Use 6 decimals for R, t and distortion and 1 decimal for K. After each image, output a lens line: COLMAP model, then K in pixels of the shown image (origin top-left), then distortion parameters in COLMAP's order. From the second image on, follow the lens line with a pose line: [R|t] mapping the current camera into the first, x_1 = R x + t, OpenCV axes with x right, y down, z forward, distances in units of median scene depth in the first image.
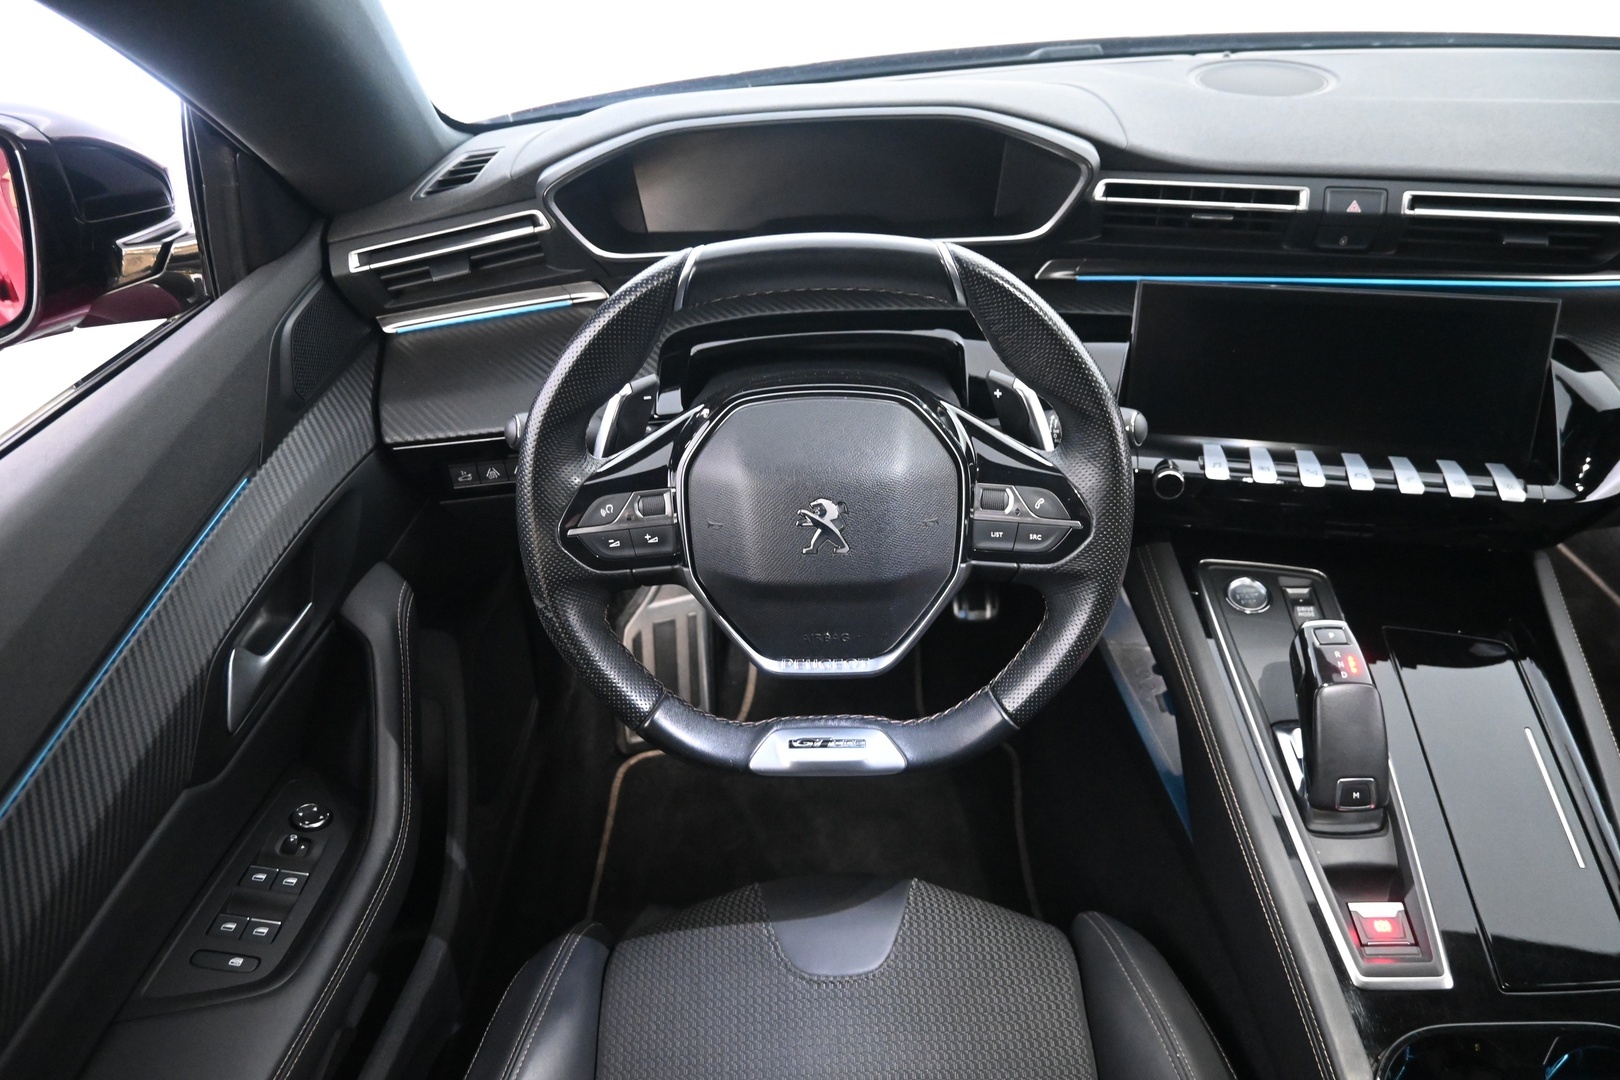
lens RADIAL K [[1121.0, 0, 810.0], [0, 1121.0, 540.0], [0, 0, 1]] dist [0.001261, 0.000441]
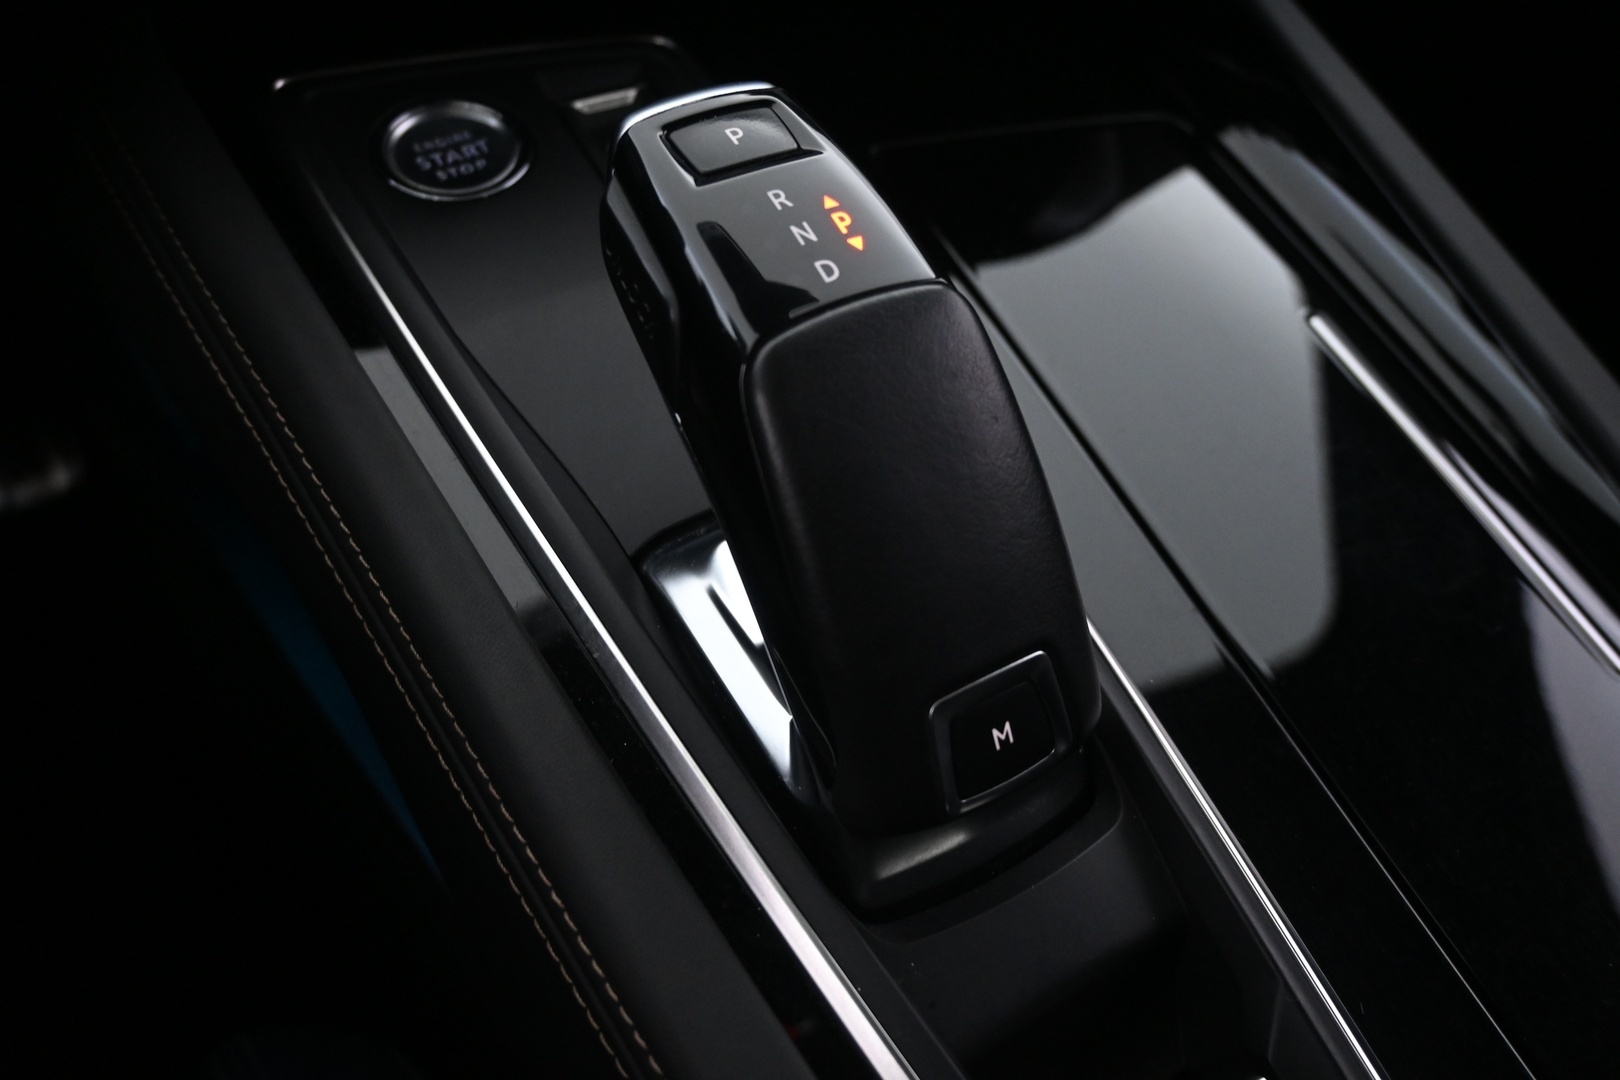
lens RADIAL K [[1321.2, 0, 810.0], [0, 1321.2, 540.0], [0, 0, 1]] dist [0.001607, 0.000080]
pose [[0.847052, -0.325744, 0.419992, 0.254815], [0.265173, 0.943817, 0.197211, 0.088453], [-0.460636, -0.055678, 0.885841, 0.566863]]
